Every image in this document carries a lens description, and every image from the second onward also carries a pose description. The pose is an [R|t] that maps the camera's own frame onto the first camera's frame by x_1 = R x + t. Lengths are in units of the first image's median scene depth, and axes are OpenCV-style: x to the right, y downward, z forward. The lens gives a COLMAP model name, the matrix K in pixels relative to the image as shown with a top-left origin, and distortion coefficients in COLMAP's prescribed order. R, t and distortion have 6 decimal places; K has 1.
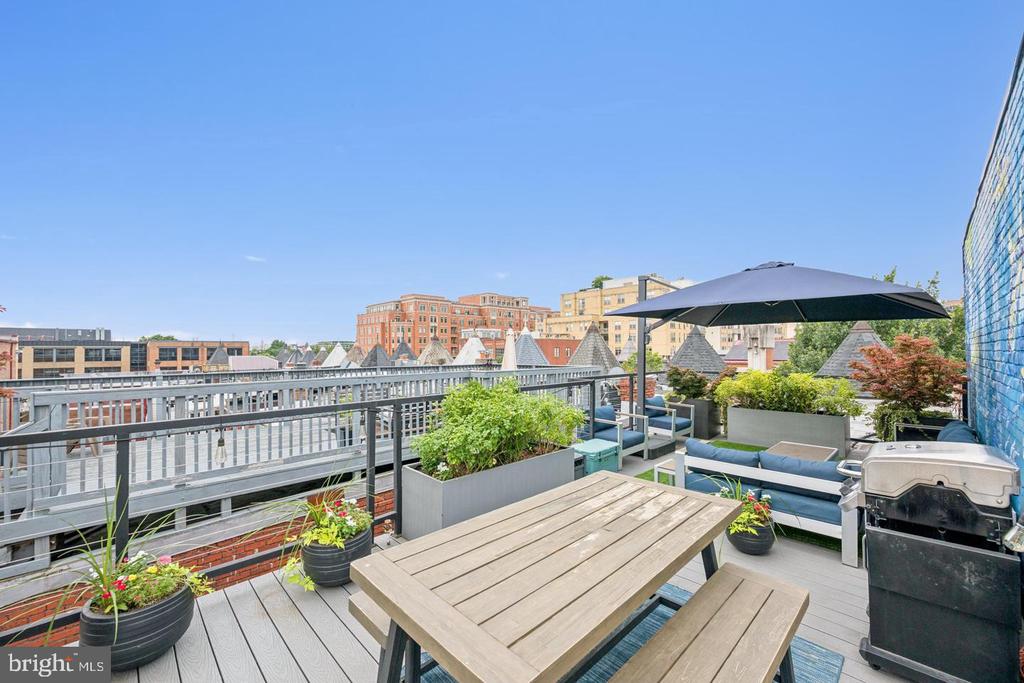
lens RADIAL K [[405.4, 0, 507.3], [0, 405.4, 342.8], [0, 0, 1]] dist [0.001376, -0.000038]
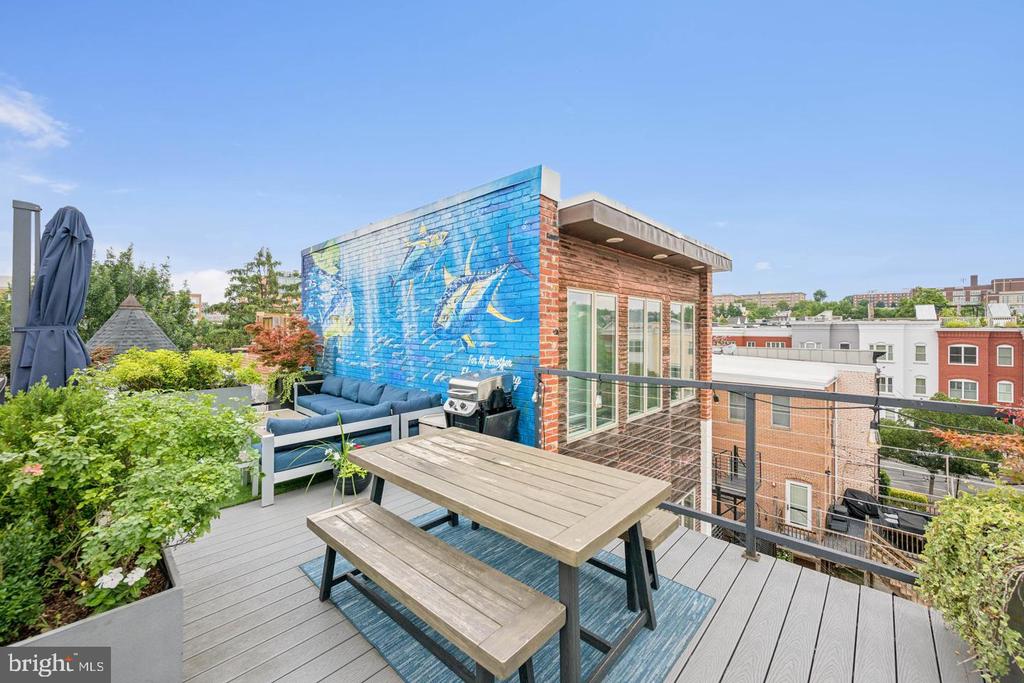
lens RADIAL K [[404.2, 0, 512.3], [0, 404.2, 336.7], [0, 0, 1]] dist [0.000104, 0.000014]
pose [[-0.063805, -0.010417, 0.997908, -0.668409], [-0.025558, 0.999635, 0.008801, 0.029699], [-0.997635, -0.024943, -0.064048, 0.642020]]
